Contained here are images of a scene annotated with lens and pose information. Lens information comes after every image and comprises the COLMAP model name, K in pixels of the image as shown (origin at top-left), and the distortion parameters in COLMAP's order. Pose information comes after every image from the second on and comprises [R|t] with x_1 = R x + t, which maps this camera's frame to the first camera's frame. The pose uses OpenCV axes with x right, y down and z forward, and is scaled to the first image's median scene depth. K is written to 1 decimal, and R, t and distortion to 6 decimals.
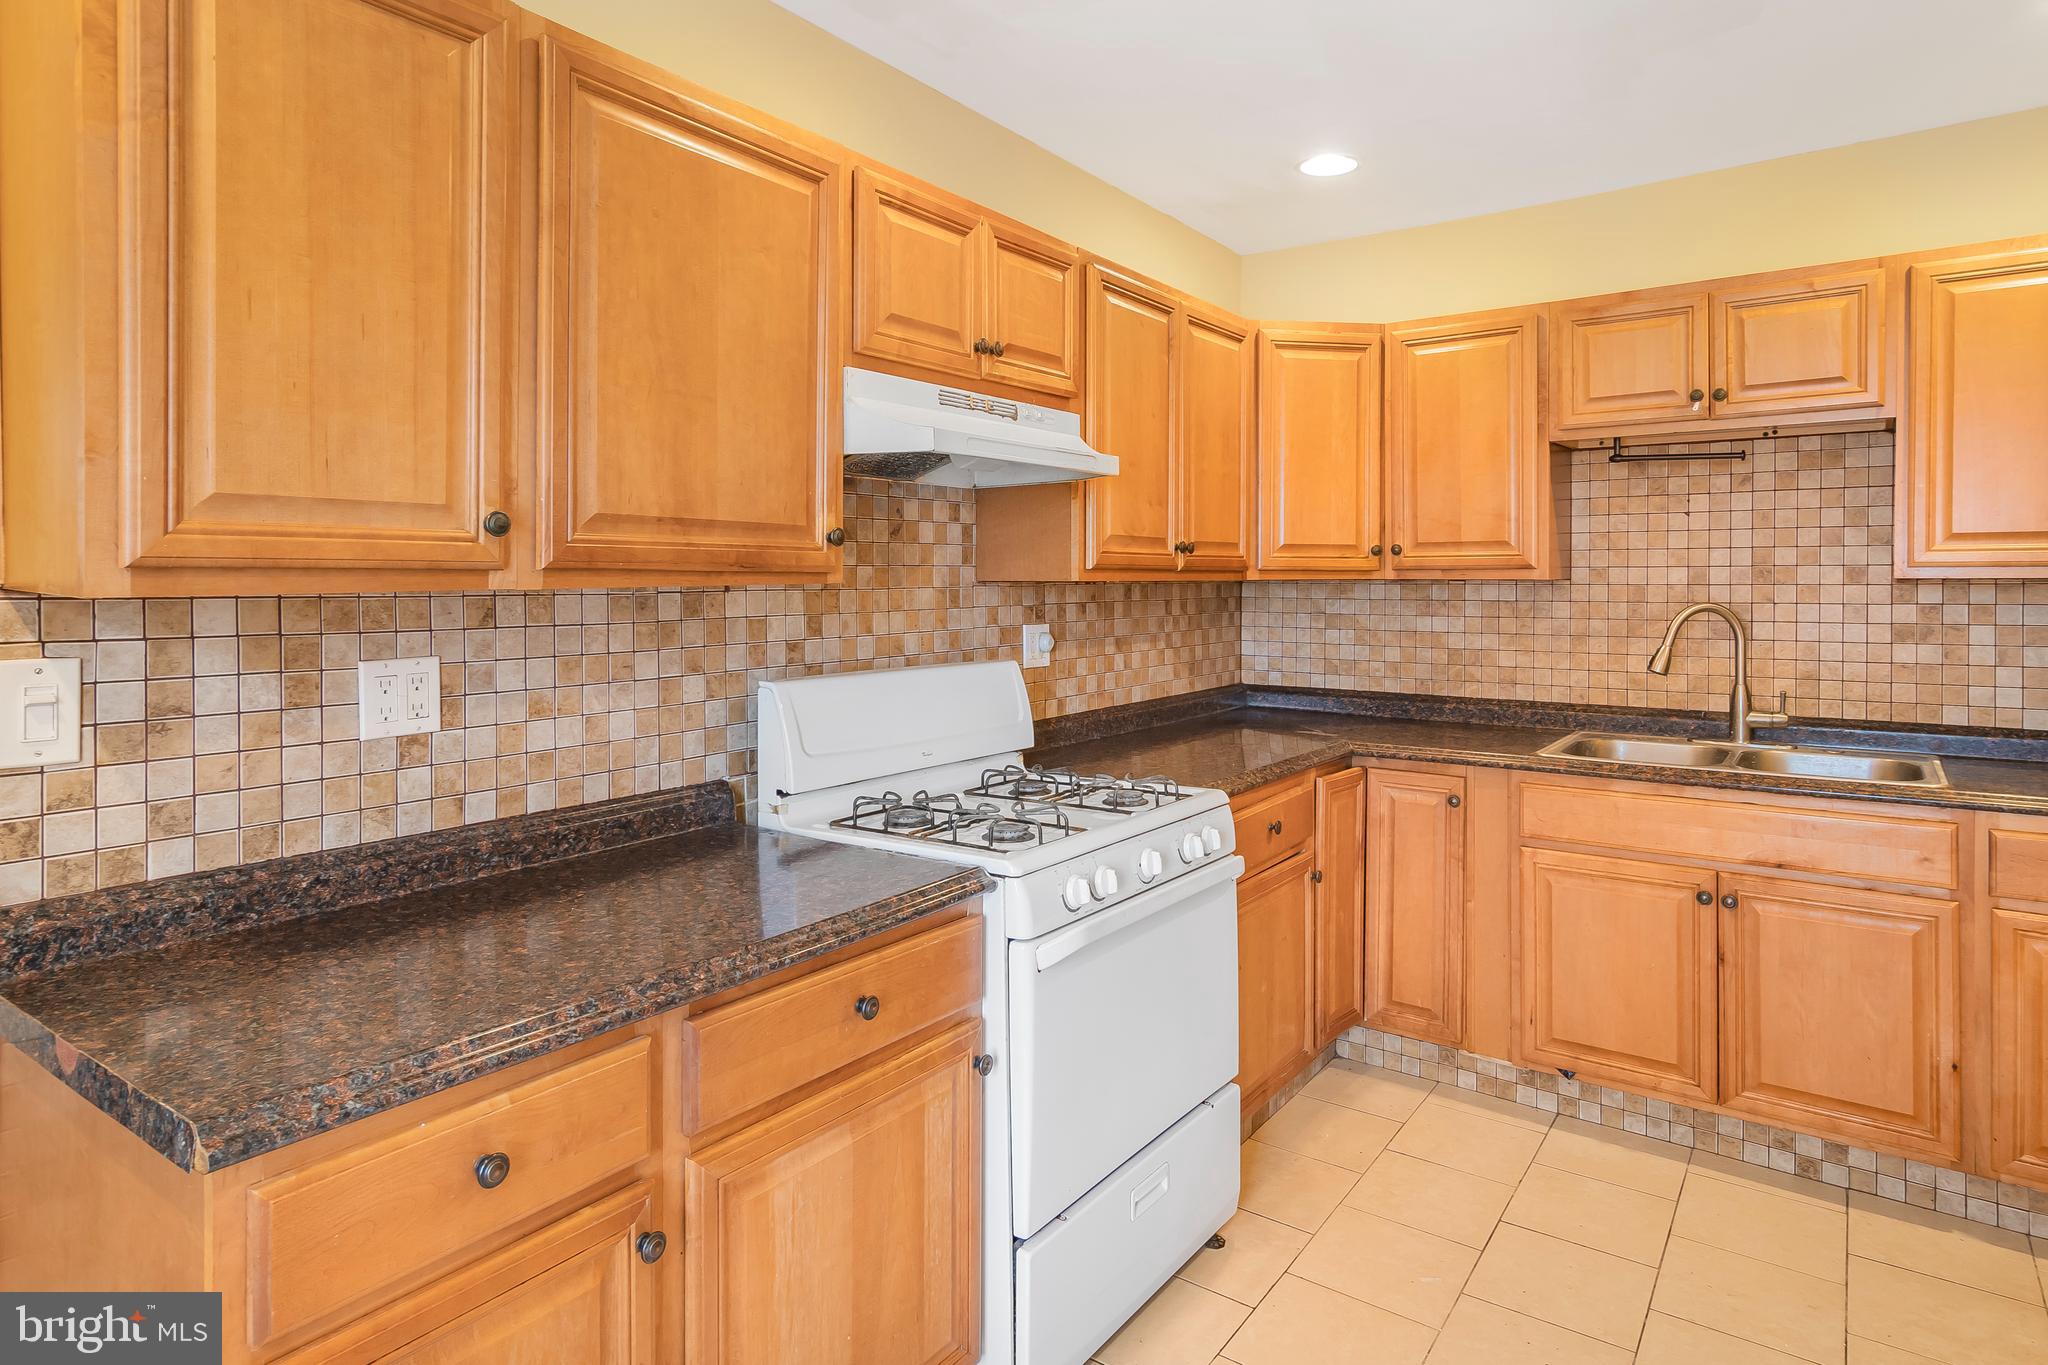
lens RADIAL K [[1127.5, 0, 1024.0], [0, 1127.5, 682.5], [0, 0, 1]] dist [-0.001397, -0.000006]
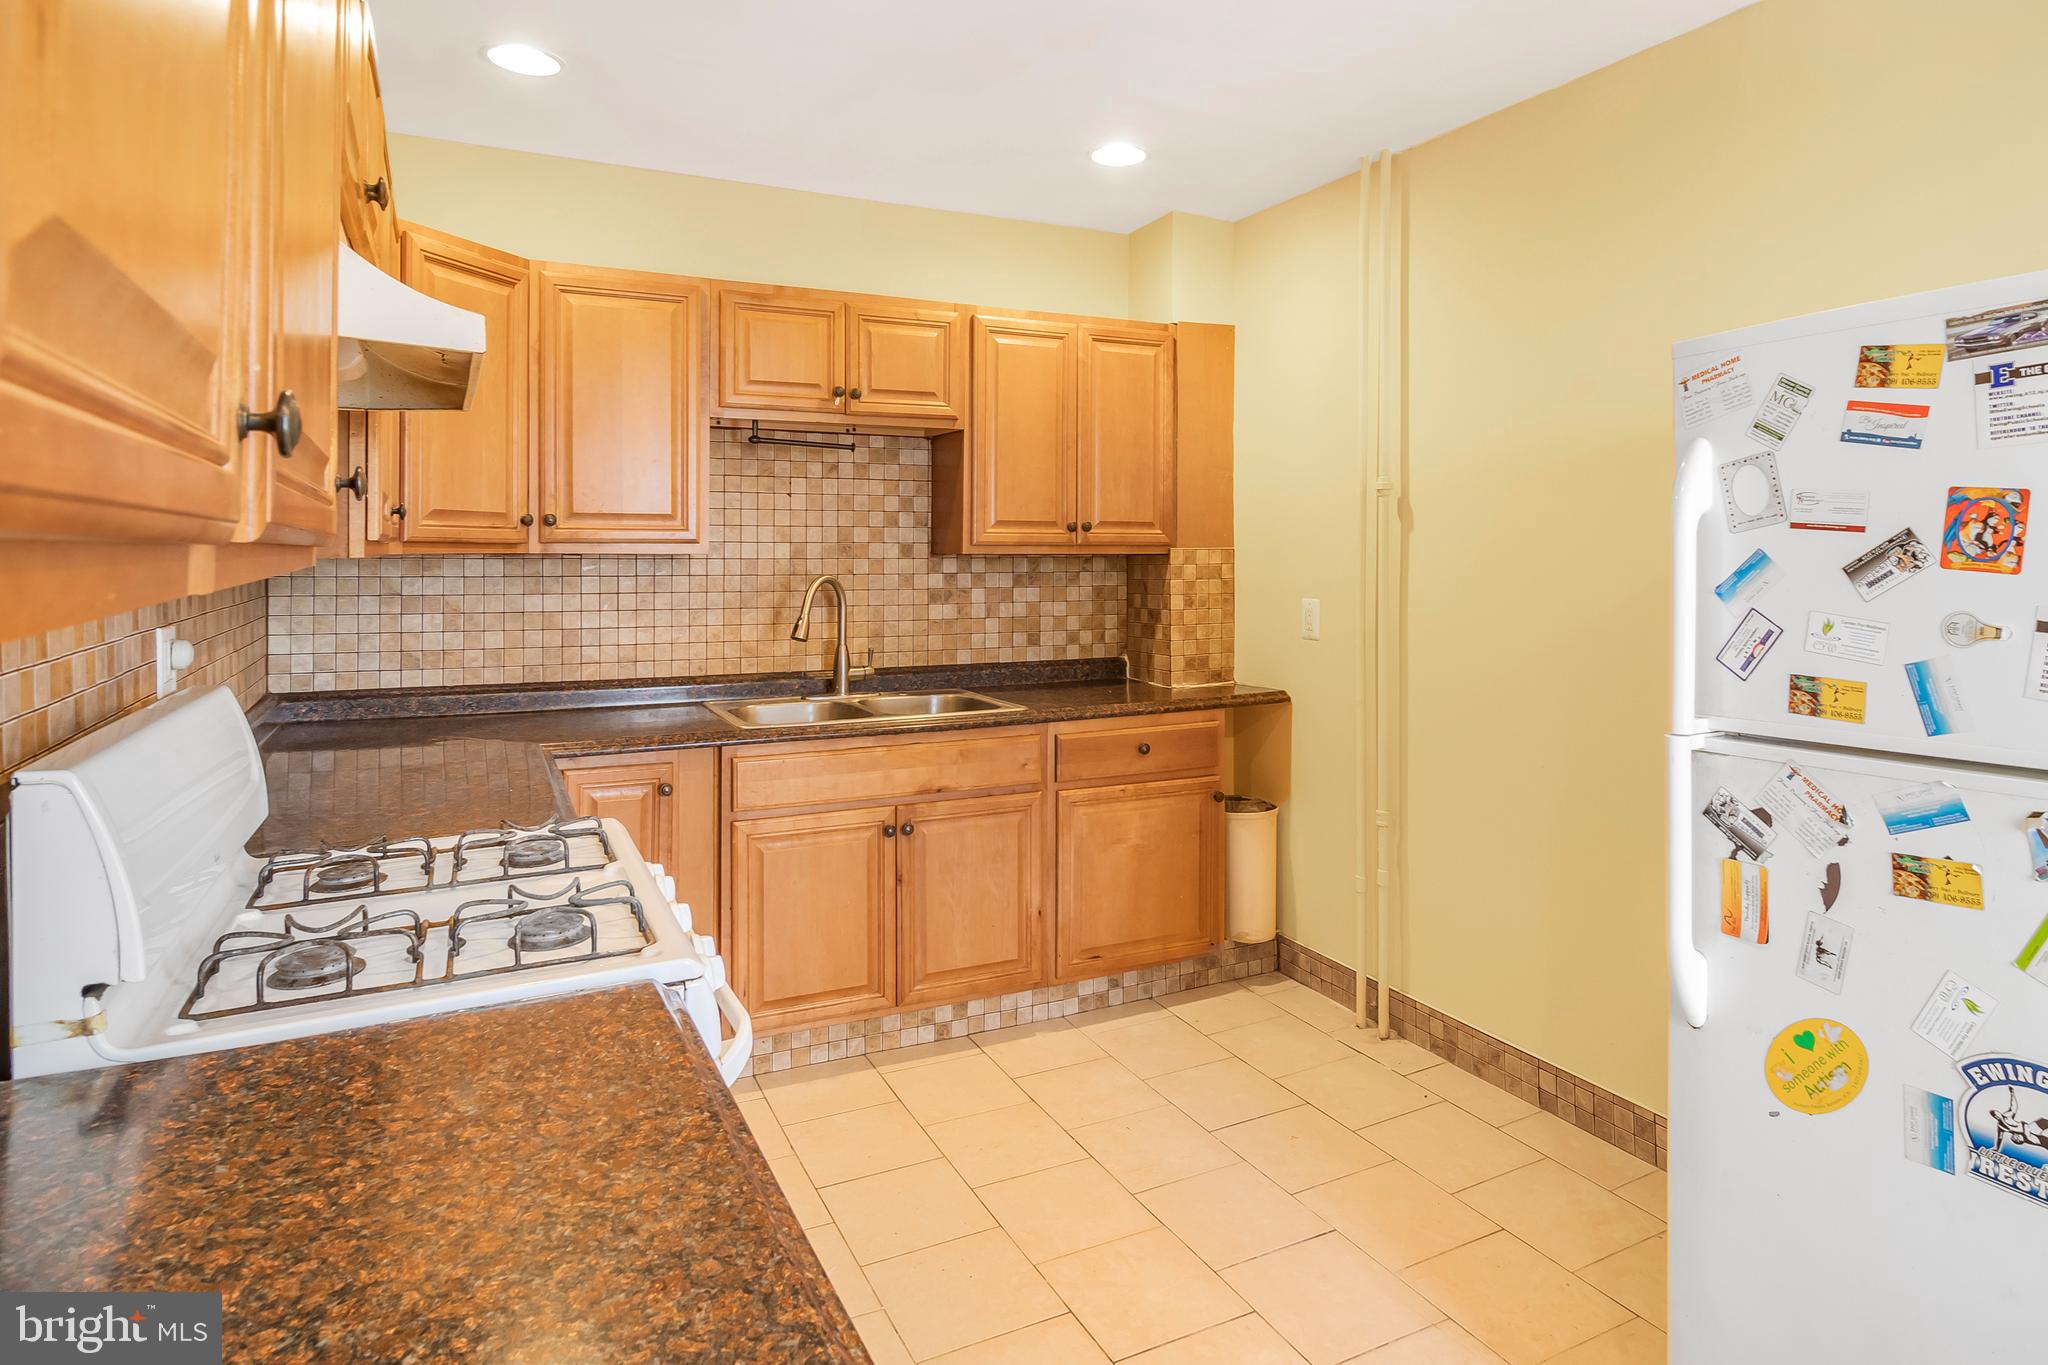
lens RADIAL K [[1165.3, 0, 1024.8], [0, 1165.3, 636.0], [0, 0, 1]] dist [-0.000296, -0.001078]
pose [[0.466836, -0.062731, 0.882116, -0.333789], [0.075950, 0.996640, 0.030681, -0.030358], [-0.881076, 0.052674, 0.470032, 0.277354]]
